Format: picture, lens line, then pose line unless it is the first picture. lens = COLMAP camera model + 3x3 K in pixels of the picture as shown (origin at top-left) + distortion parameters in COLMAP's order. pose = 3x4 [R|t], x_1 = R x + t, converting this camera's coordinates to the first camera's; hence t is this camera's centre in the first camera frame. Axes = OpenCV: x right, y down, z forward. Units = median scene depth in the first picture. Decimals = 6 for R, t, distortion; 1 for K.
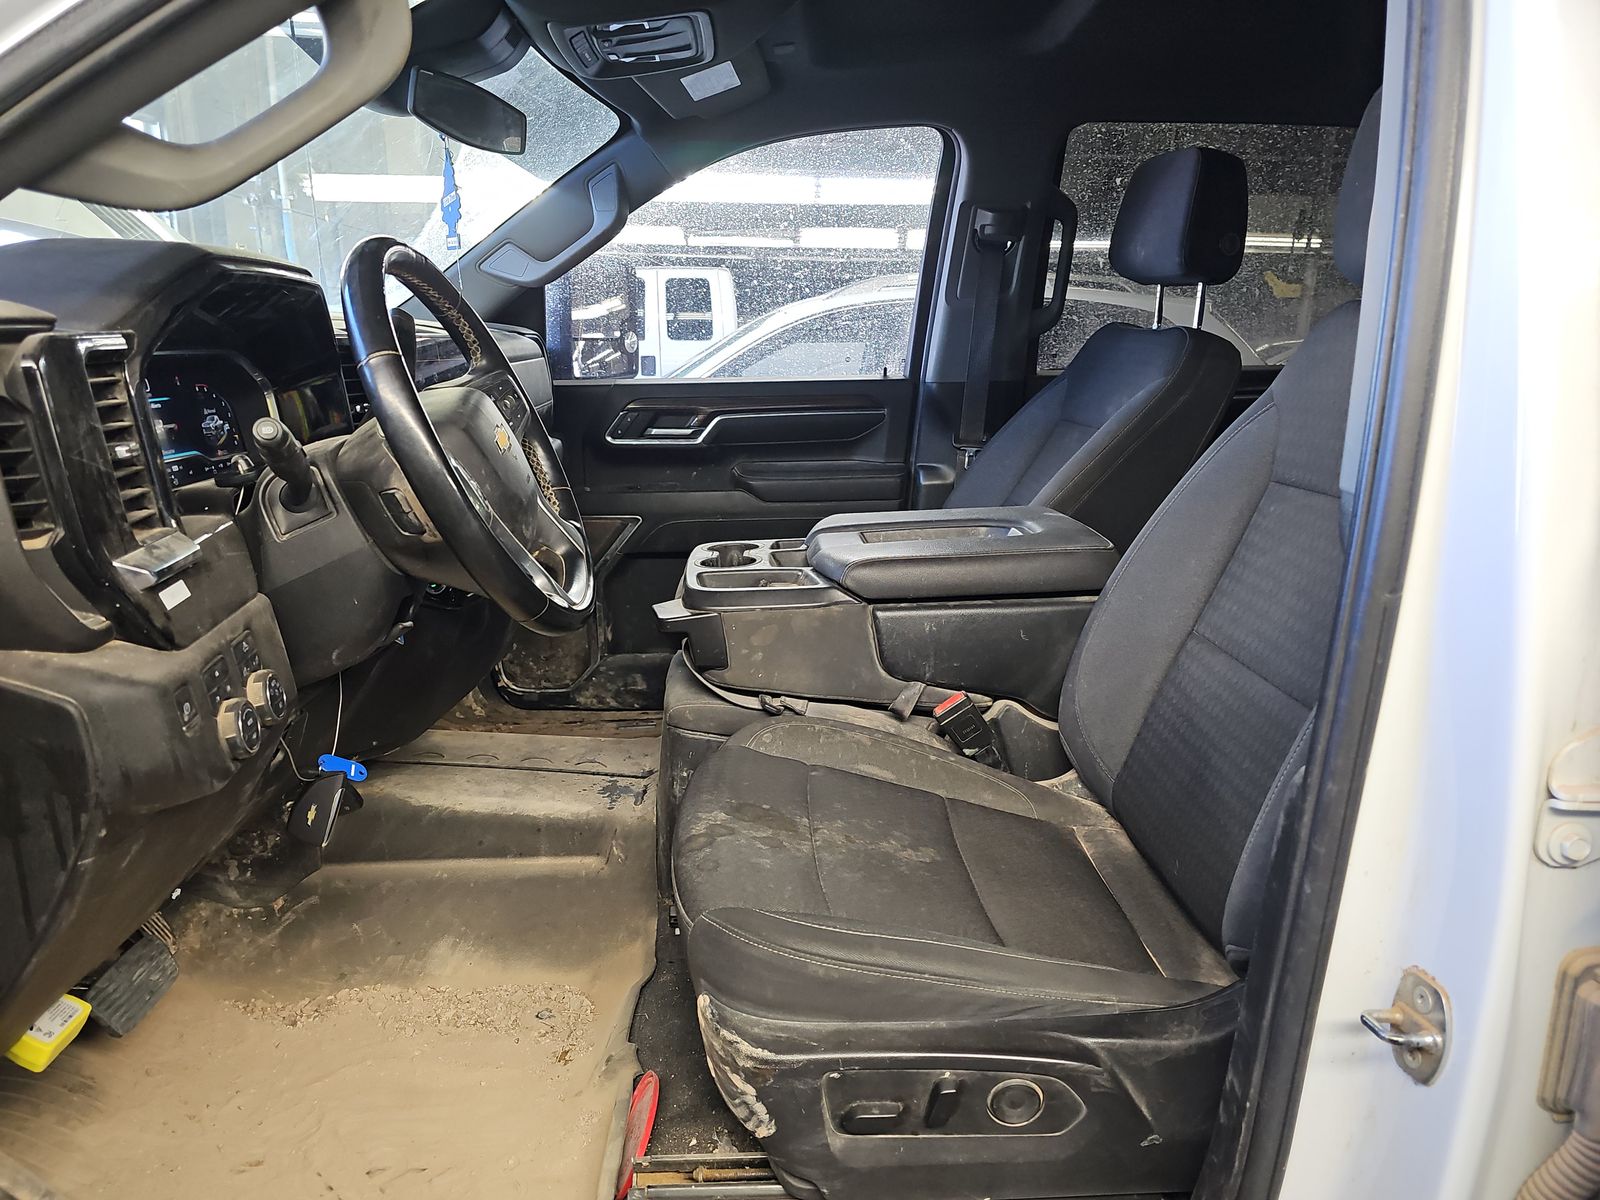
lens RADIAL K [[1070.7, 0, 800.8], [0, 1070.7, 613.6], [0, 0, 1]] dist [0.044480, -0.044331]
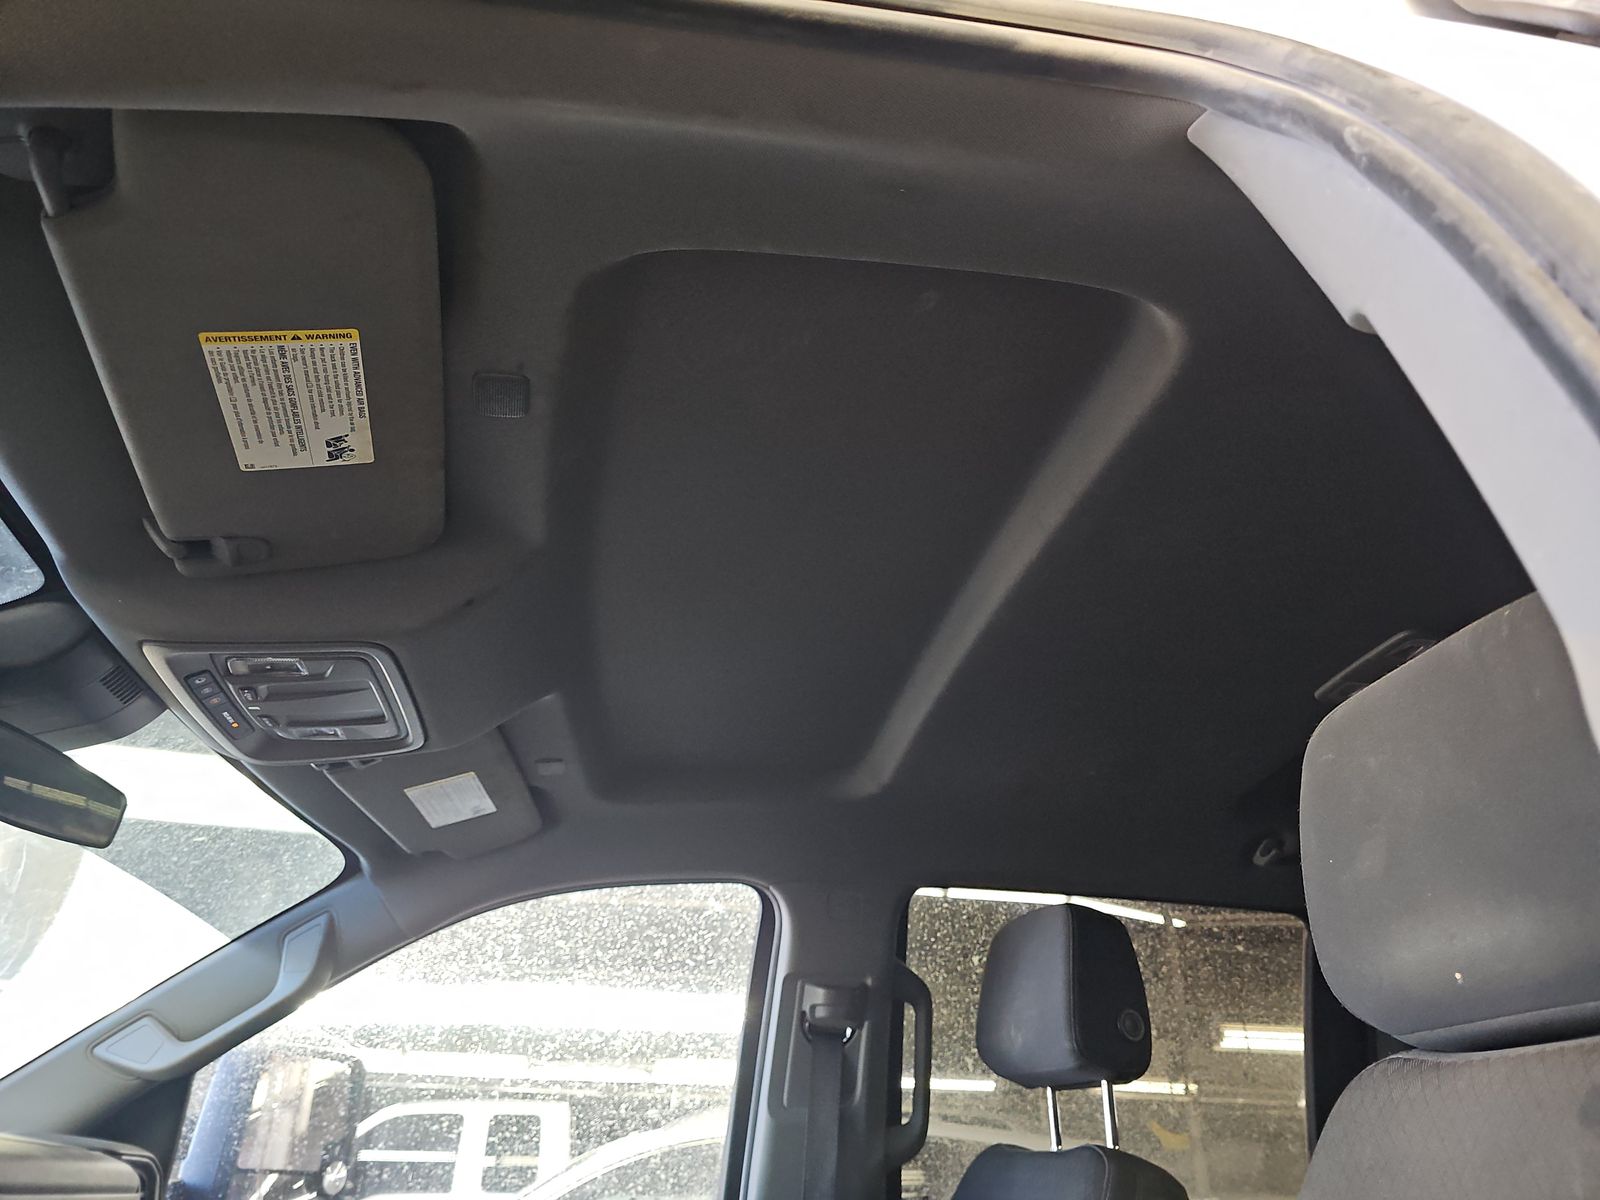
lens RADIAL K [[1070.7, 0, 805.1], [0, 1070.7, 596.3], [0, 0, 1]] dist [0.044480, -0.044331]
pose [[0.993498, 0.058283, 0.097802, 0.071147], [0.024883, 0.727113, -0.686066, -0.043968], [-0.111099, 0.684039, 0.720935, 0.243051]]
